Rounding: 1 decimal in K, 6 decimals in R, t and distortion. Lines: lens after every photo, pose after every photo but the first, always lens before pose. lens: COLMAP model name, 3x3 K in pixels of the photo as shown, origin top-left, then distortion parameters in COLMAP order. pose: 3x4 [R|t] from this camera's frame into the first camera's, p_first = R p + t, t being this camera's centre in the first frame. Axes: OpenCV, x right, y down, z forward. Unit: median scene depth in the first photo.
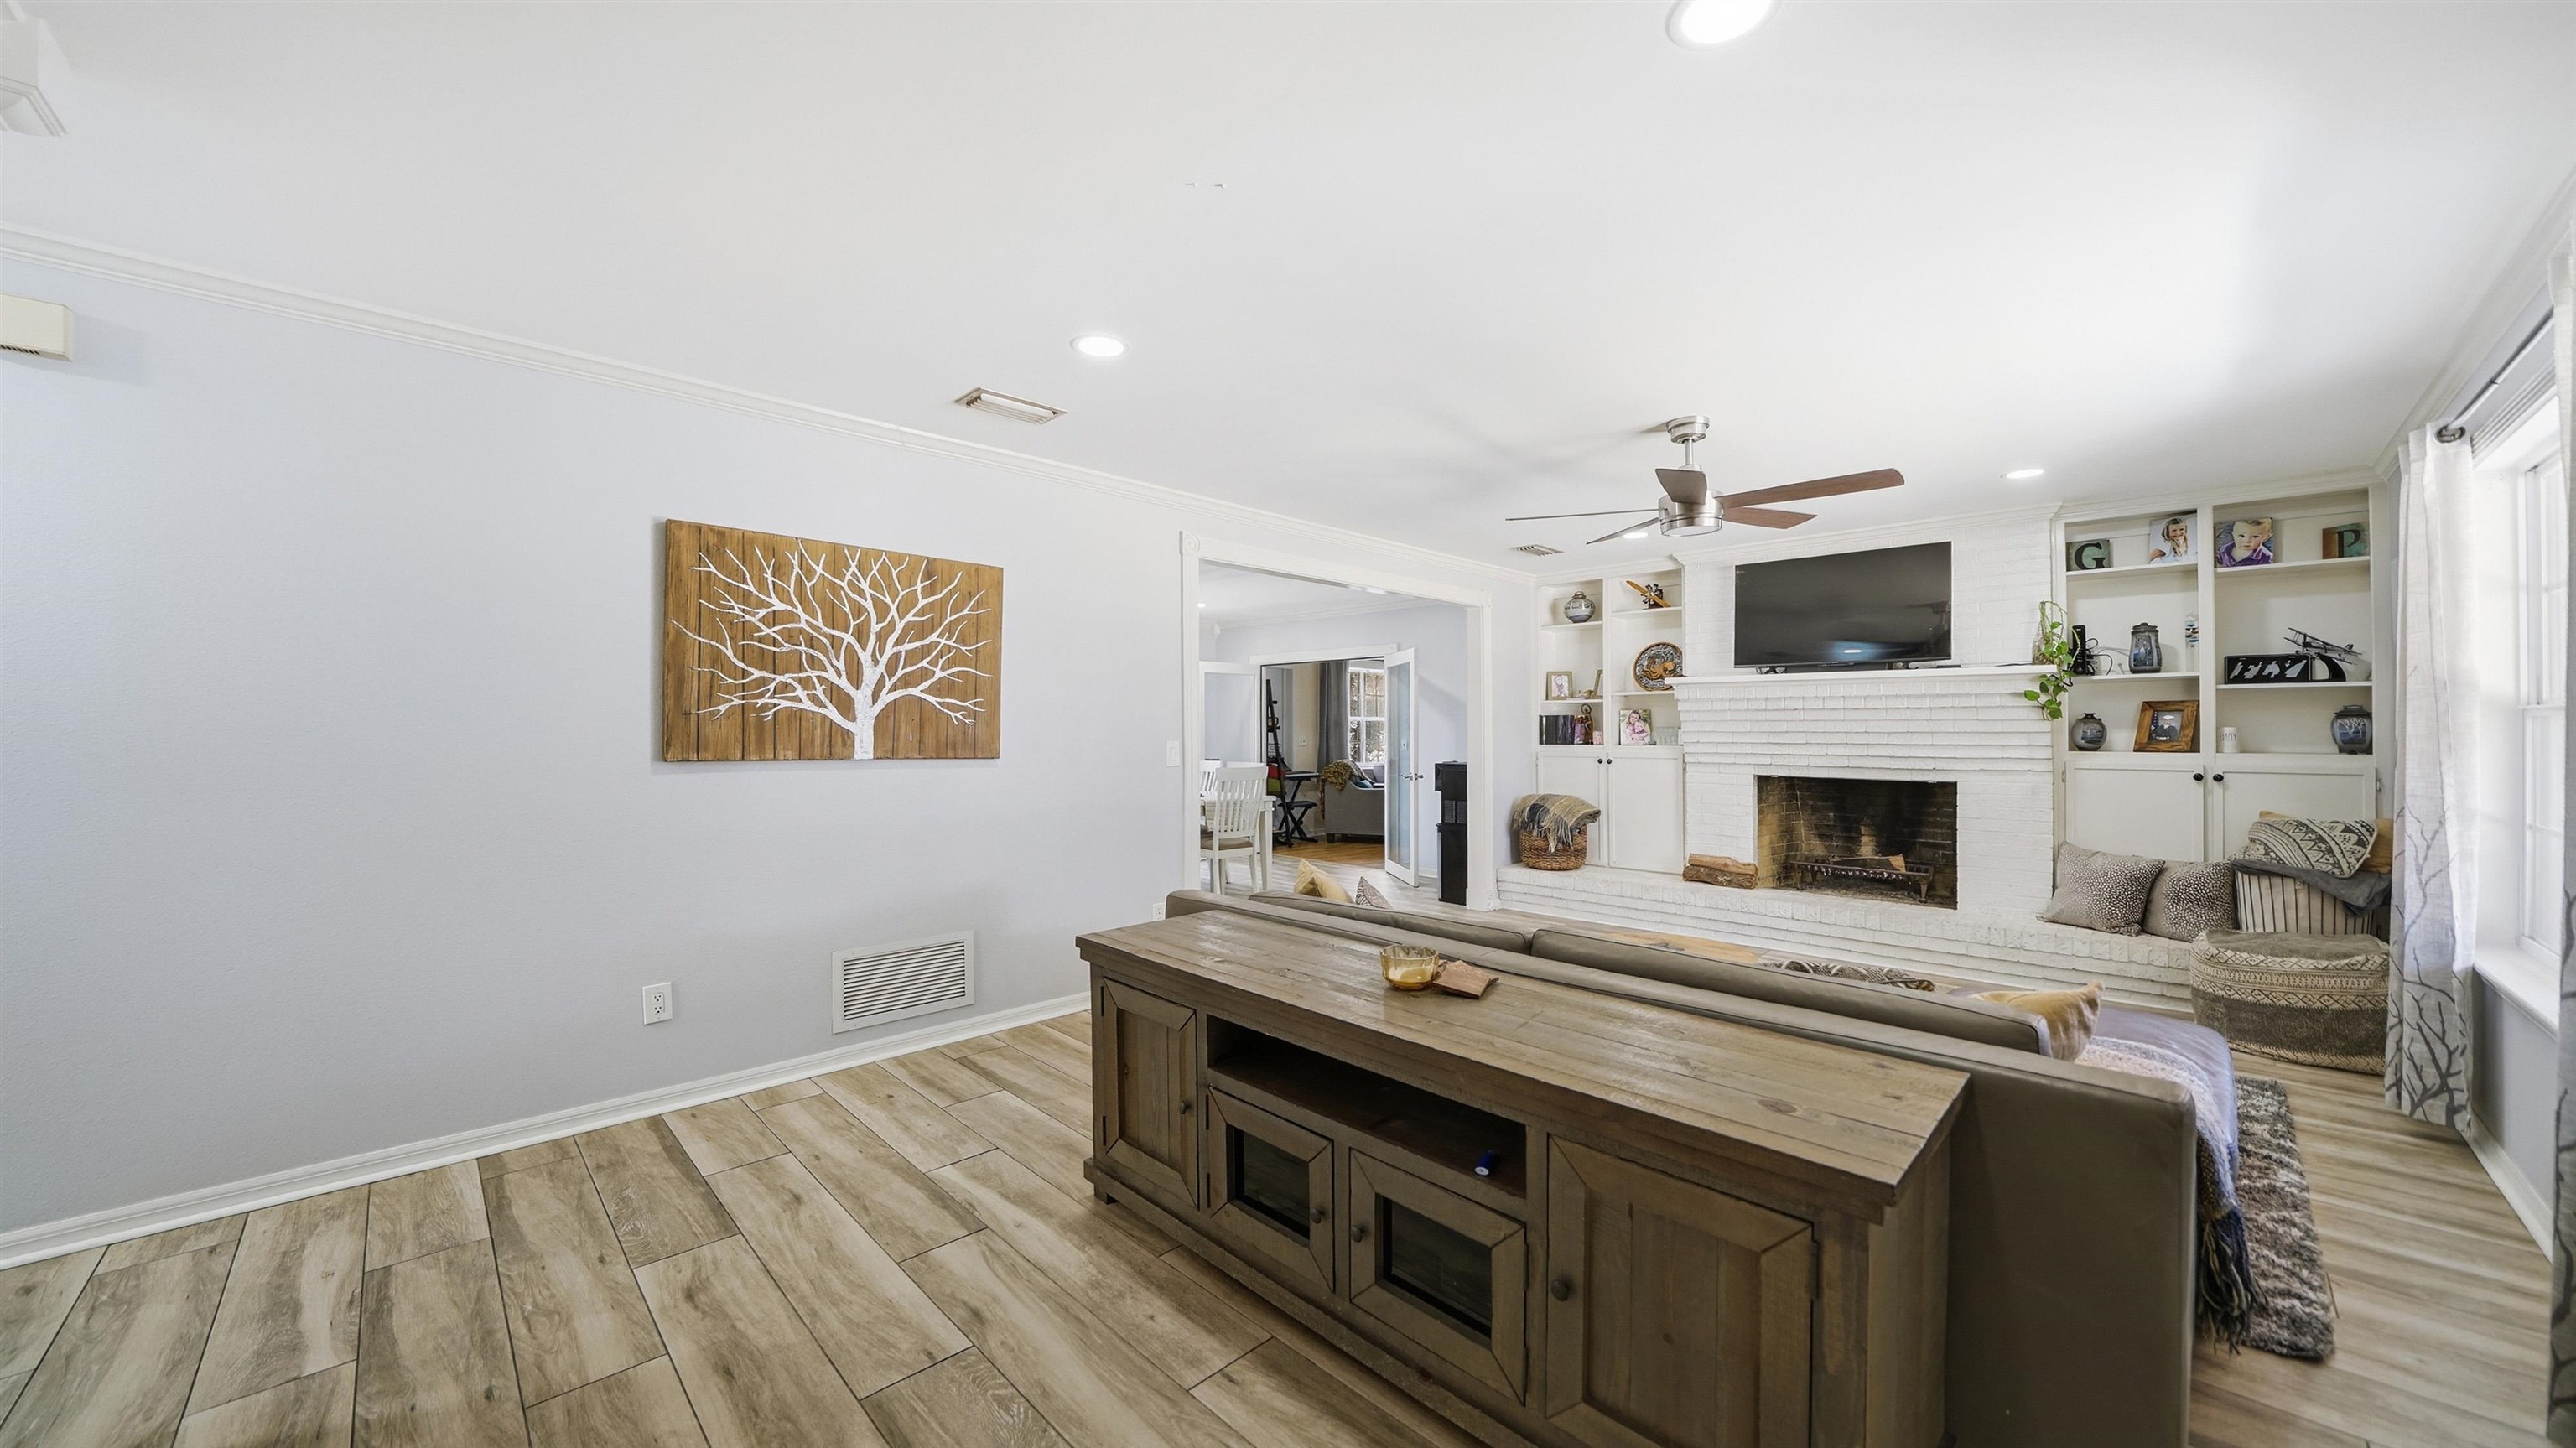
lens RADIAL K [[900.6, 0, 1287.9], [0, 900.6, 730.7], [0, 0, 1]] dist [-0.024747, 0.001738]
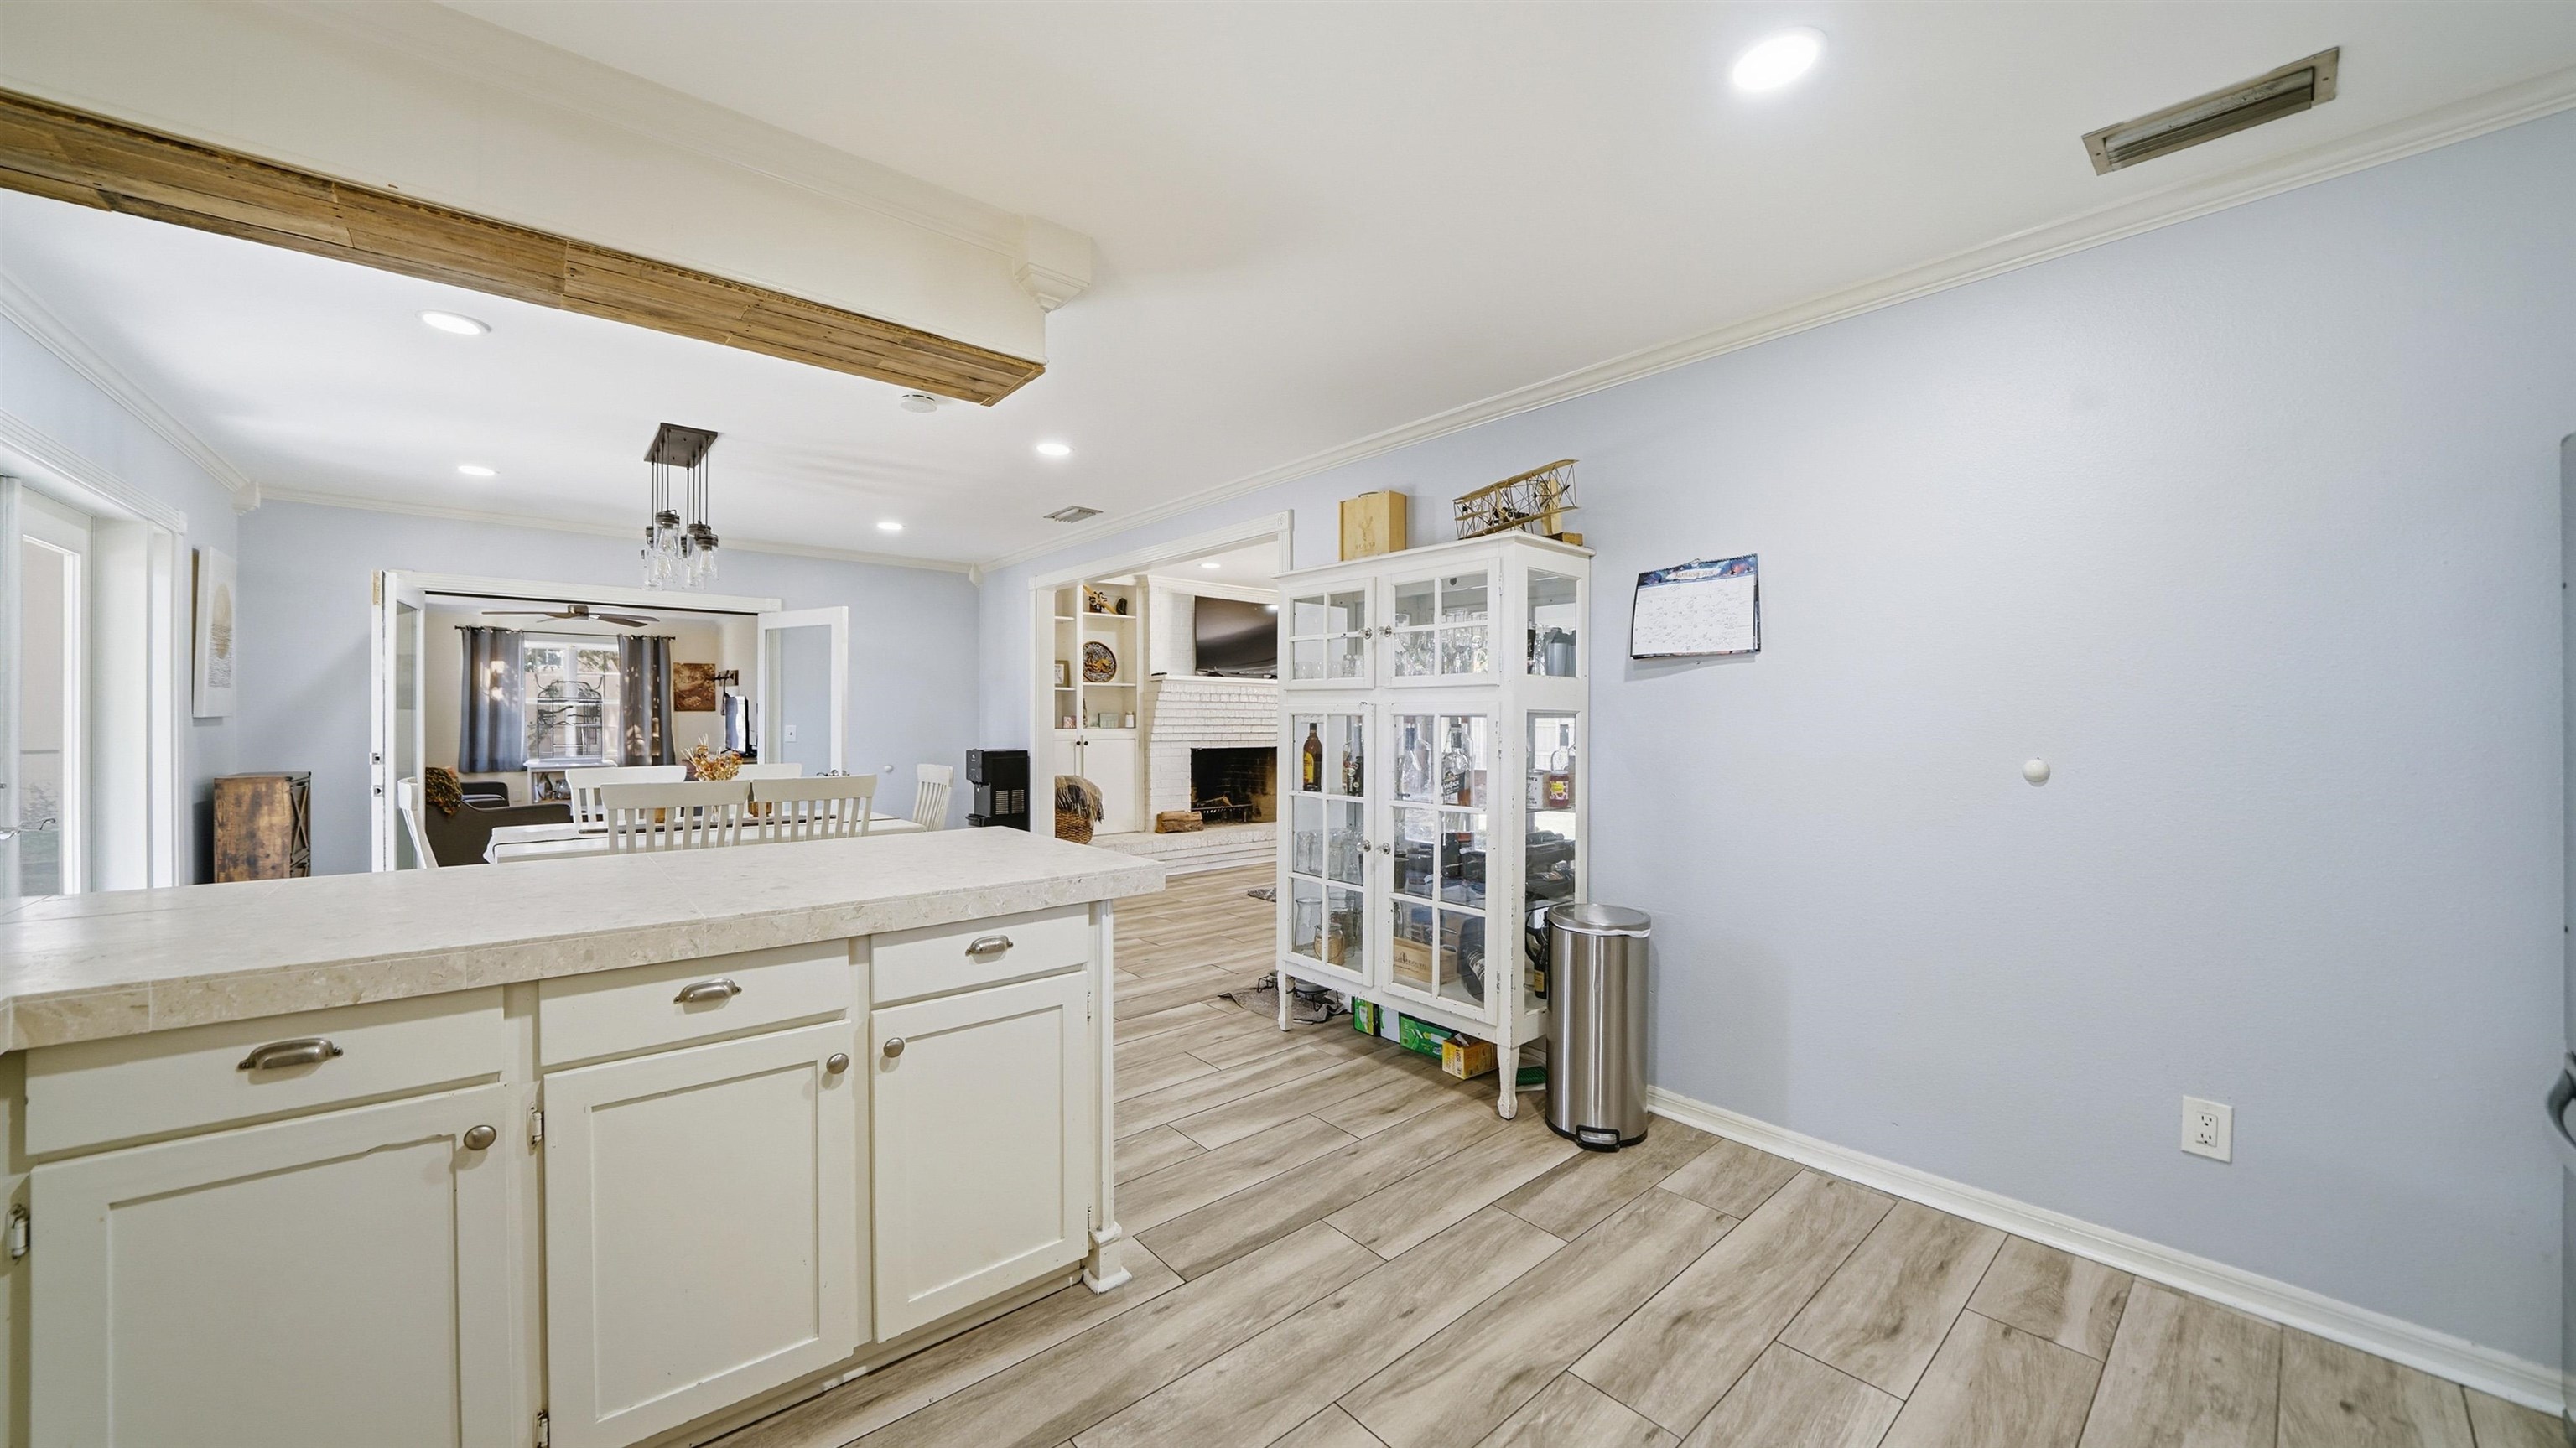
lens RADIAL K [[900.6, 0, 1282.4], [0, 900.6, 721.0], [0, 0, 1]] dist [-0.024747, 0.001738]
pose [[0.082960, -0.004335, 0.996543, -1.328028], [-0.003881, 0.999982, 0.004673, 0.003139], [-0.996545, -0.004256, 0.082941, 1.263821]]
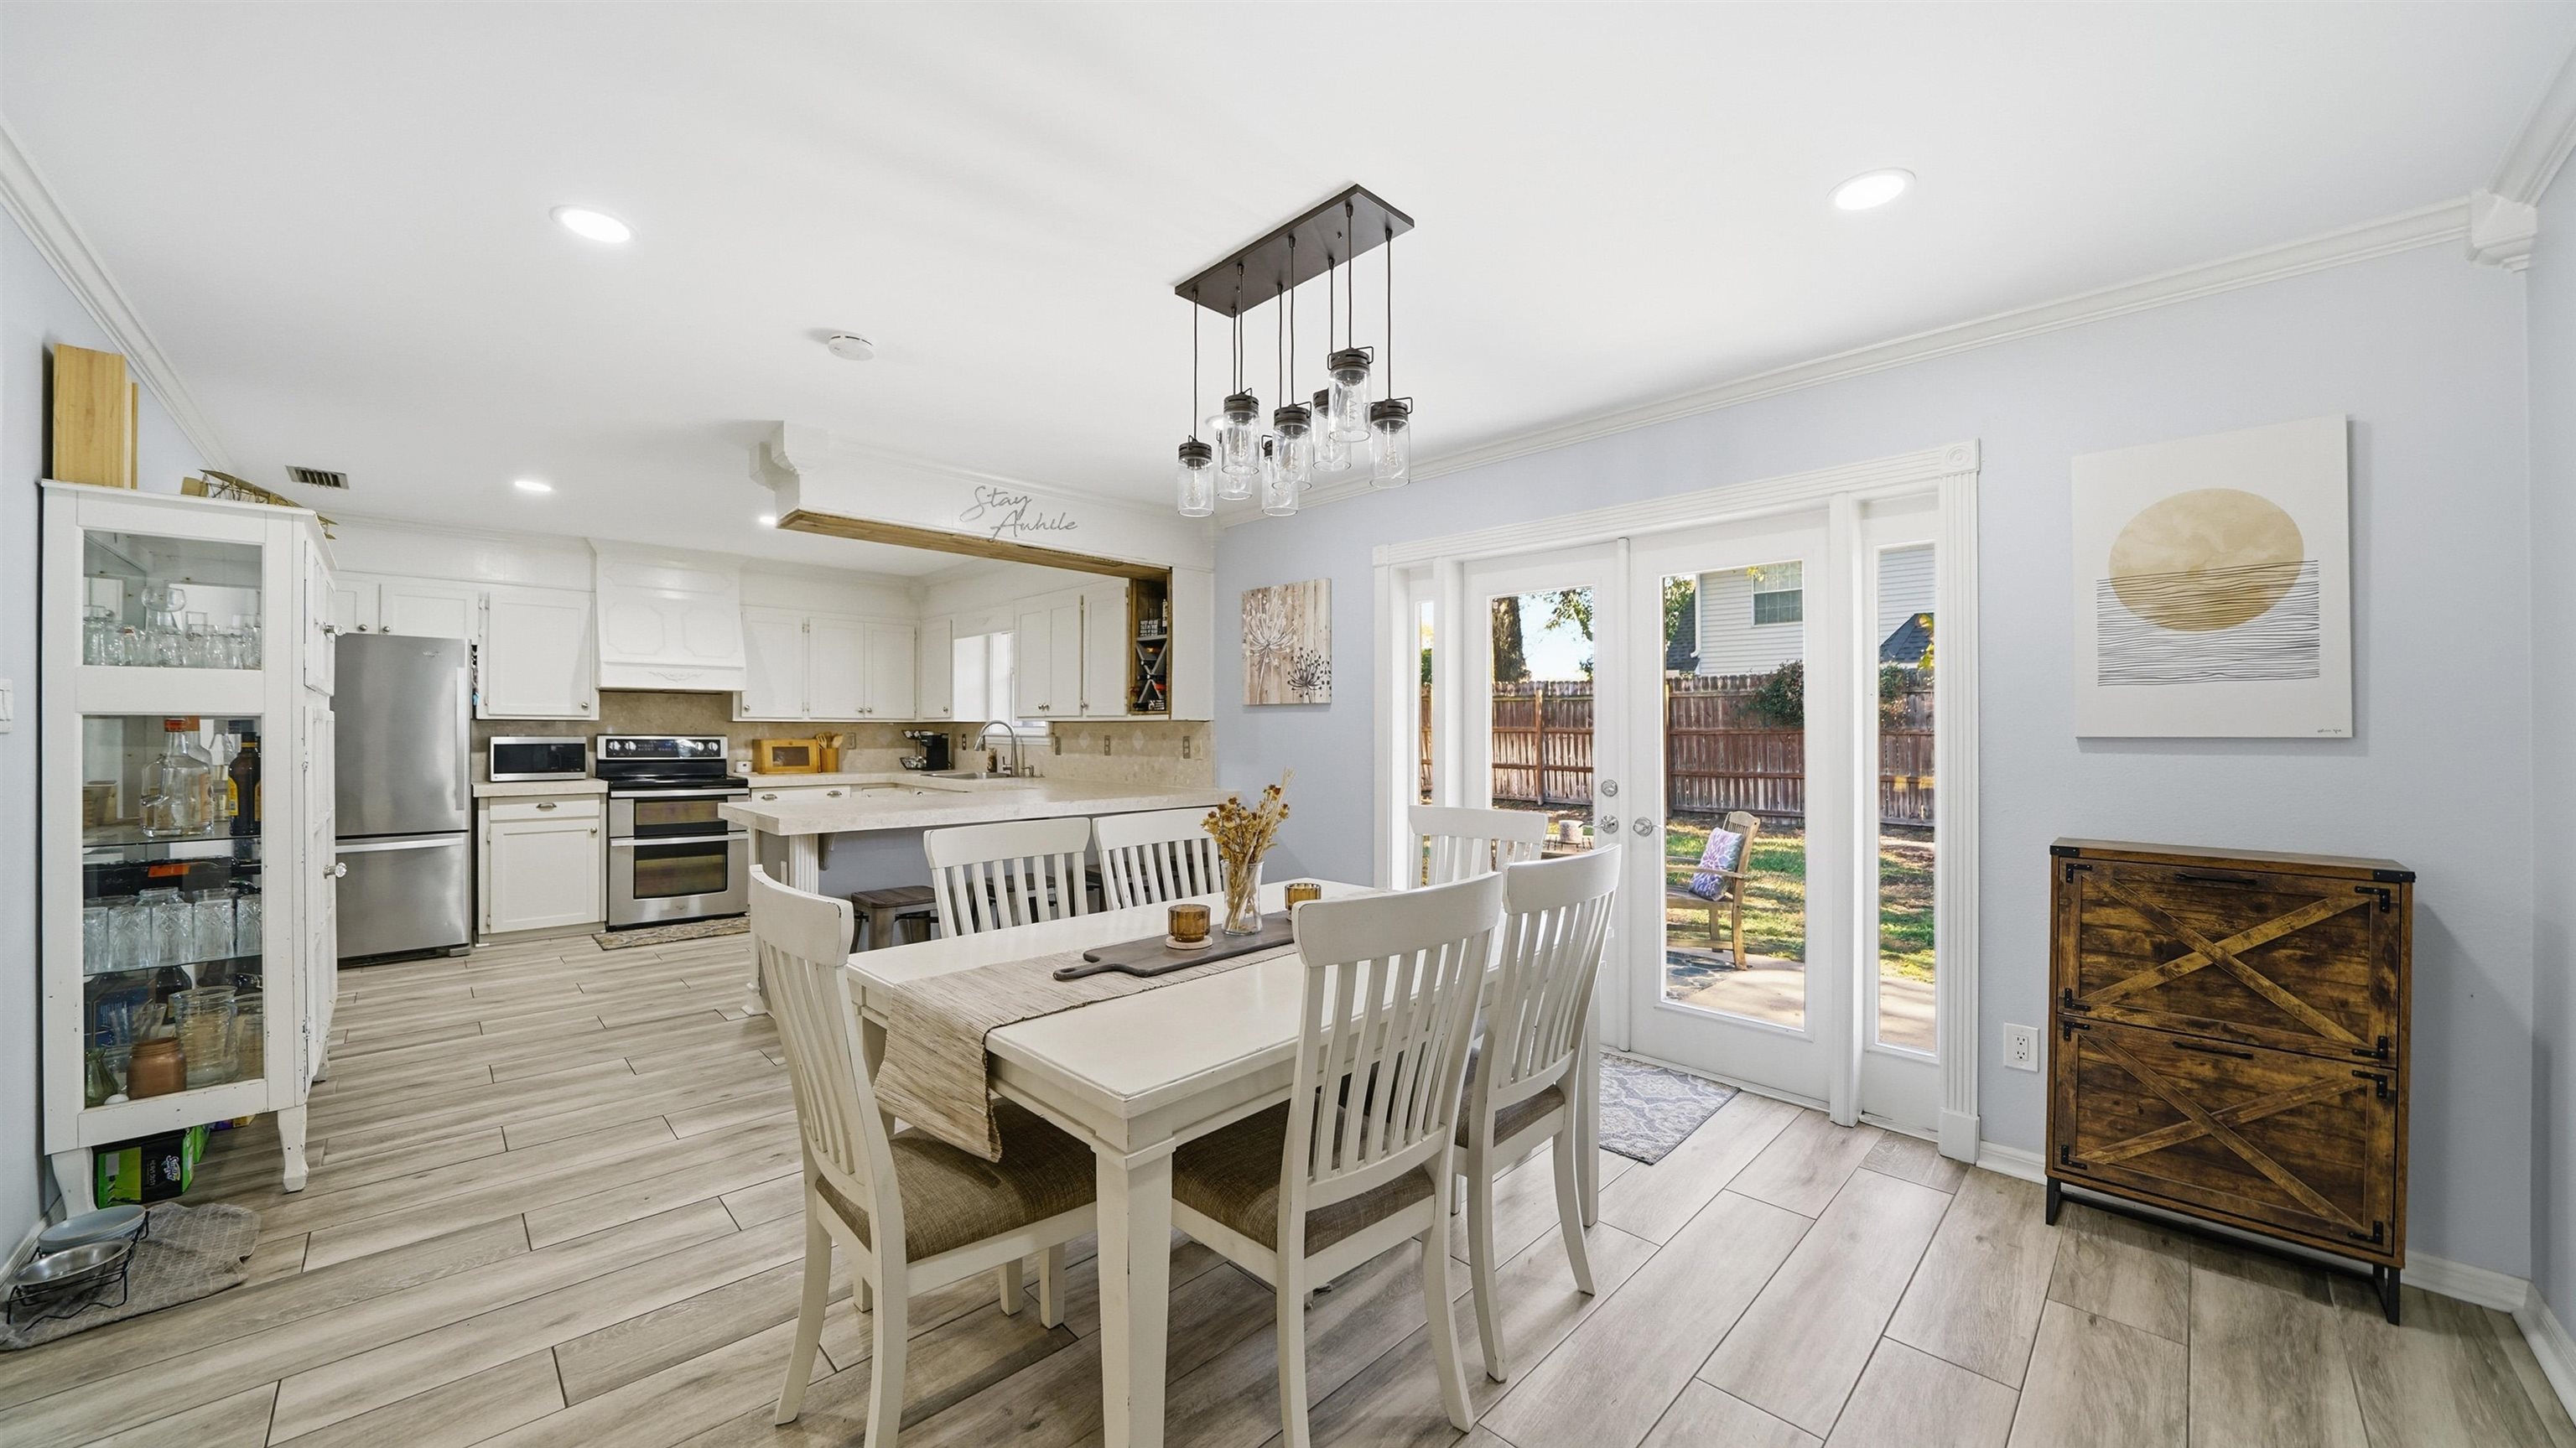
lens RADIAL K [[900.6, 0, 1280.9], [0, 900.6, 736.2], [0, 0, 1]] dist [-0.024747, 0.001738]
pose [[-0.018549, 0.001601, -0.999827, 0.343146], [-0.004249, 0.999990, 0.001680, 0.009436], [0.999819, 0.004279, -0.018542, 2.106707]]
